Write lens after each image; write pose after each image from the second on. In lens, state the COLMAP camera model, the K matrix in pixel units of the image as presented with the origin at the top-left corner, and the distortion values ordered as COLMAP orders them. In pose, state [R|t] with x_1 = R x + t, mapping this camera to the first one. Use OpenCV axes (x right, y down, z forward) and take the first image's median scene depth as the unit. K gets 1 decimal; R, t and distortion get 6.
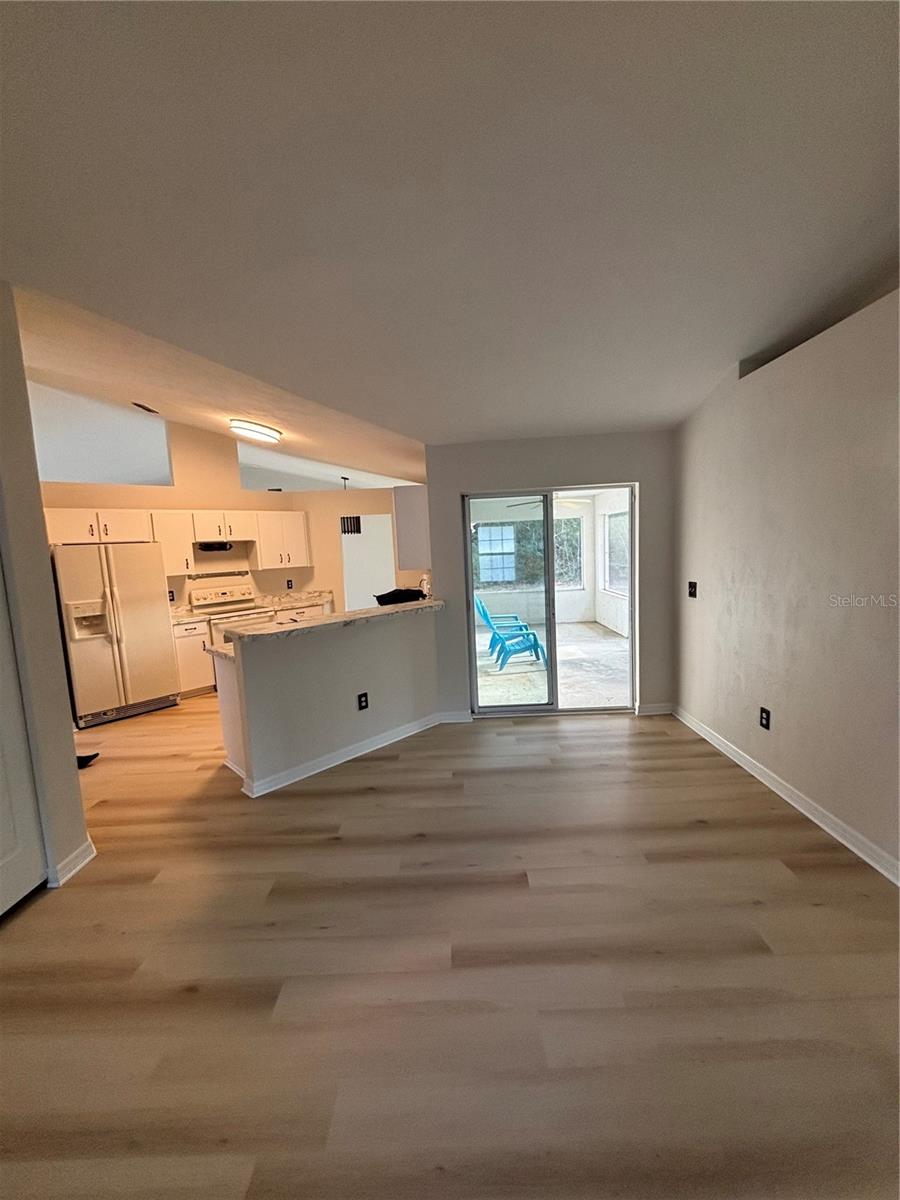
lens RADIAL K [[478.4, 0, 447.2], [0, 478.4, 596.3], [0, 0, 1]] dist [-0.000471, -0.000110]
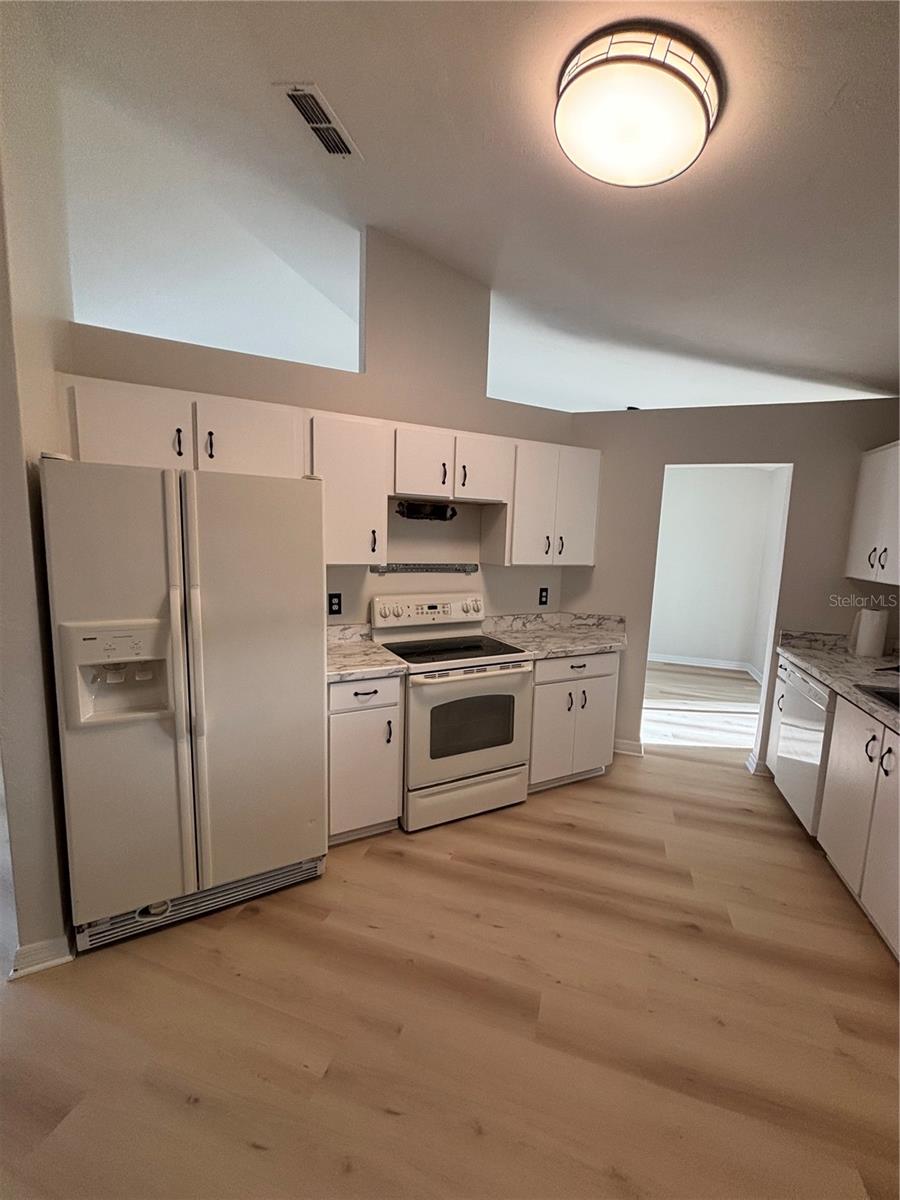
lens RADIAL K [[482.4, 0, 456.1], [0, 482.4, 599.2], [0, 0, 1]] dist [0.001201, 0.000127]
pose [[0.947861, 0.117879, -0.296082, -0.329099], [-0.110786, 0.993011, 0.040681, -0.040673], [0.298808, -0.005759, 0.954296, 0.590272]]
